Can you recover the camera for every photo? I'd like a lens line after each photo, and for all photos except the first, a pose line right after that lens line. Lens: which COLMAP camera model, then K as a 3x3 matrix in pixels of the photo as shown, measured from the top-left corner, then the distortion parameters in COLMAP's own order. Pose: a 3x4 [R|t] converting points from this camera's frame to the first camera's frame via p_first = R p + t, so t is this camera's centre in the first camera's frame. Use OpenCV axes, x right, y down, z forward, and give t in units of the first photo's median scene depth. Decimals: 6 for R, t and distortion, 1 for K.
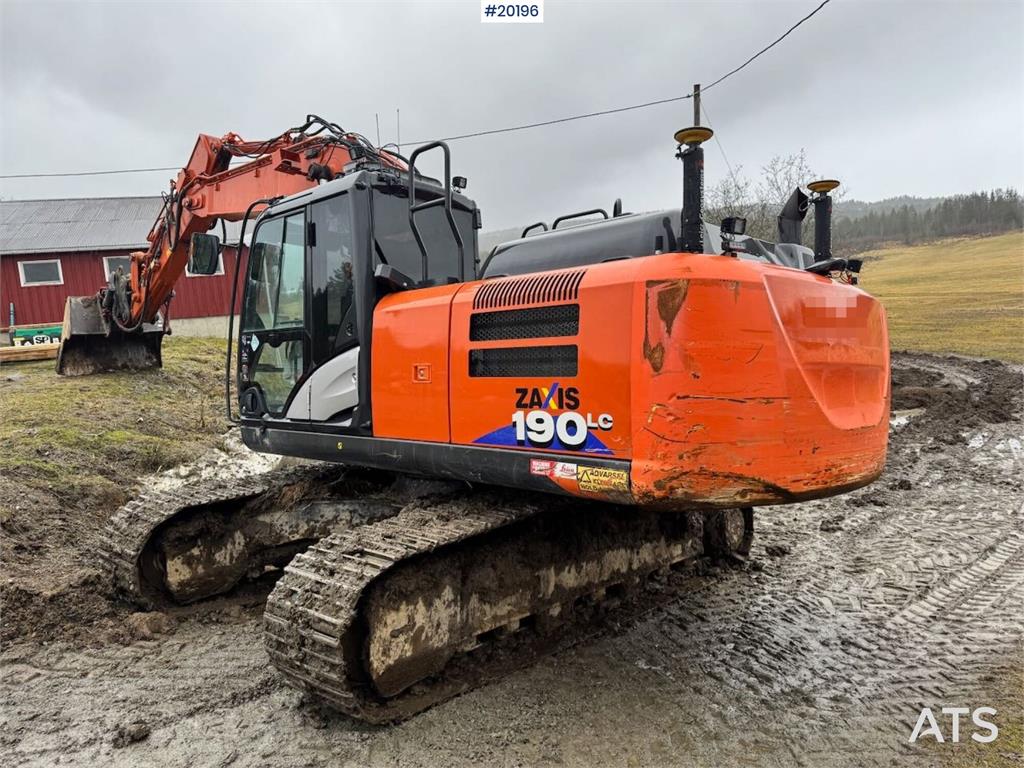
lens RADIAL K [[718.0, 0, 512.0], [0, 718.0, 384.0], [0, 0, 1]] dist [0.102364, -0.150548]
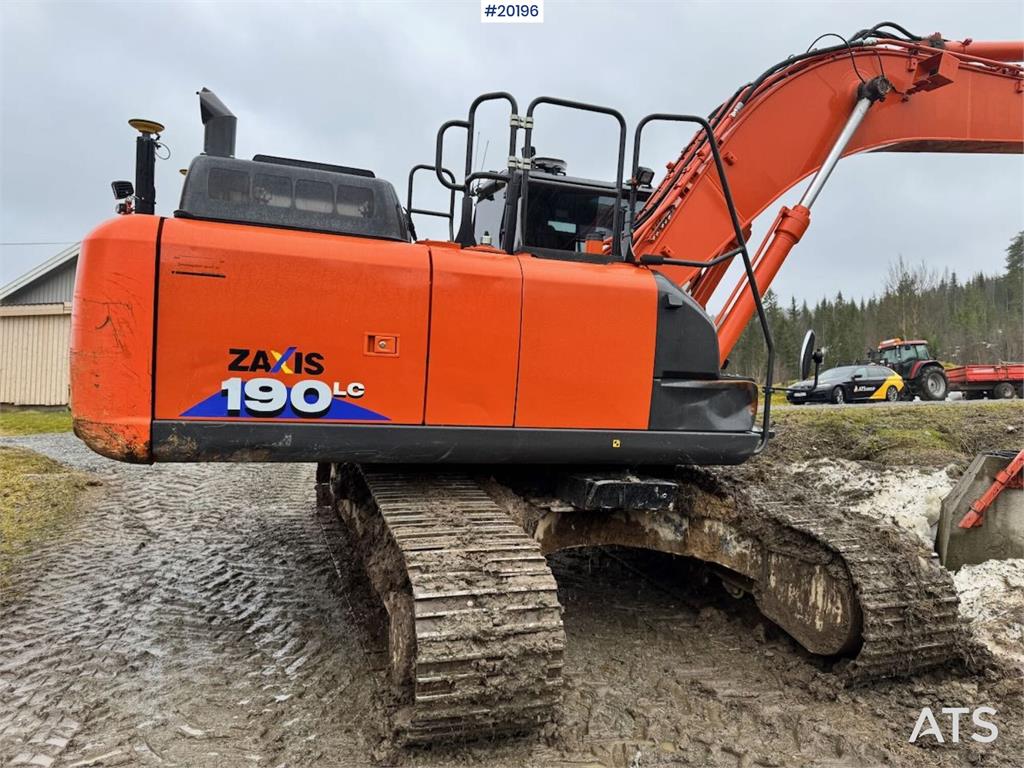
lens RADIAL K [[724.5, 0, 534.2], [0, 724.5, 381.1], [0, 0, 1]] dist [0.064477, -0.089633]
pose [[-0.451184, 0.016231, -0.892283, 0.978487], [-0.071018, 0.996011, 0.054029, -0.027601], [0.889601, 0.087745, -0.448231, 1.762885]]
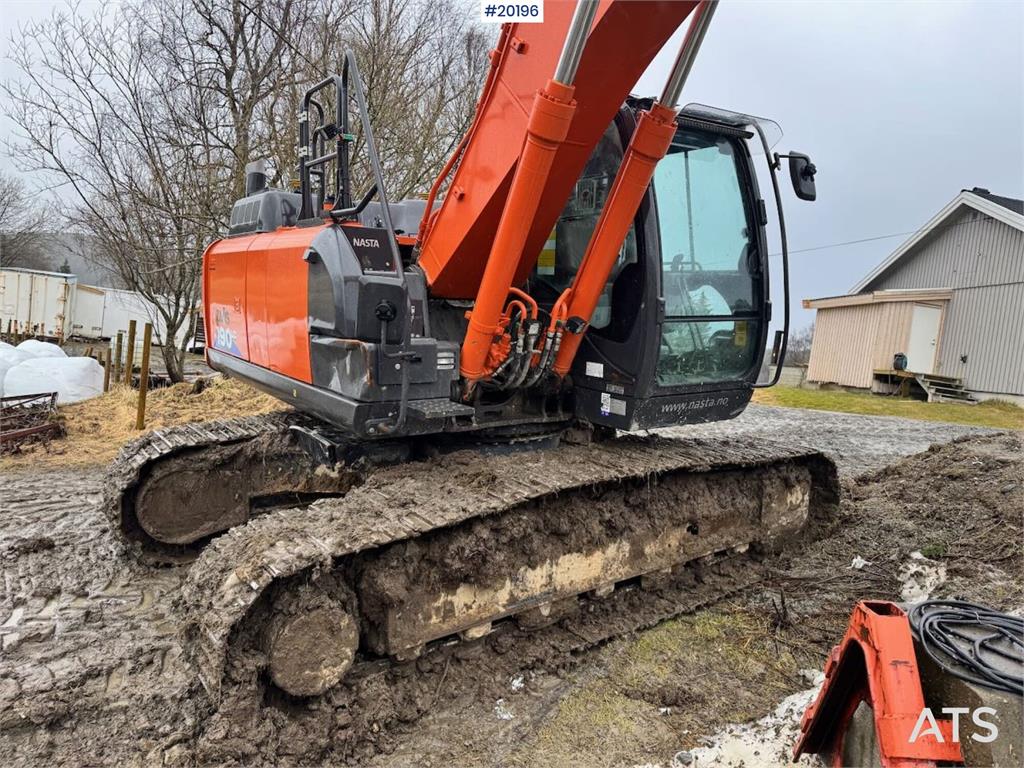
lens RADIAL K [[713.8, 0, 515.4], [0, 713.8, 380.4], [0, 0, 1]] dist [0.107262, -0.146048]
pose [[-0.979918, -0.057788, 0.190842, -0.344470], [-0.031605, 0.989999, 0.137491, -0.069103], [-0.196878, 0.128698, -0.971944, 2.343400]]
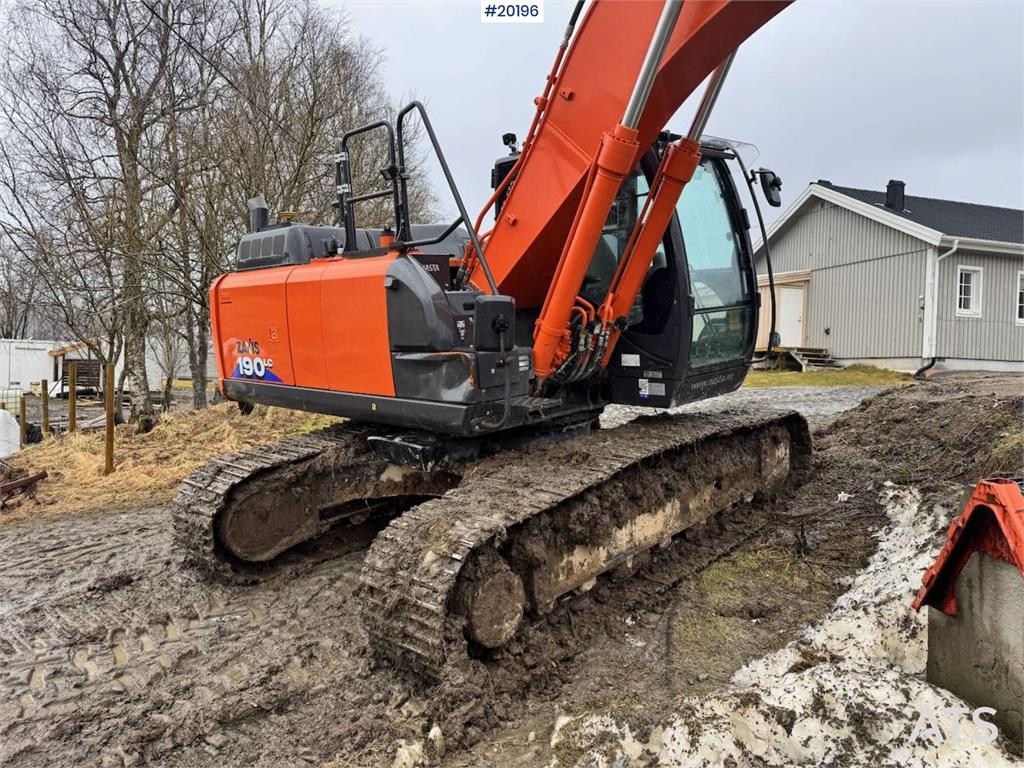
lens RADIAL K [[713.8, 0, 515.4], [0, 713.8, 380.4], [0, 0, 1]] dist [0.107262, -0.146048]
pose [[-0.998873, 0.043077, 0.019908, -0.103935], [0.045273, 0.990783, 0.127667, -0.075920], [-0.014225, 0.128425, -0.991617, 2.517027]]
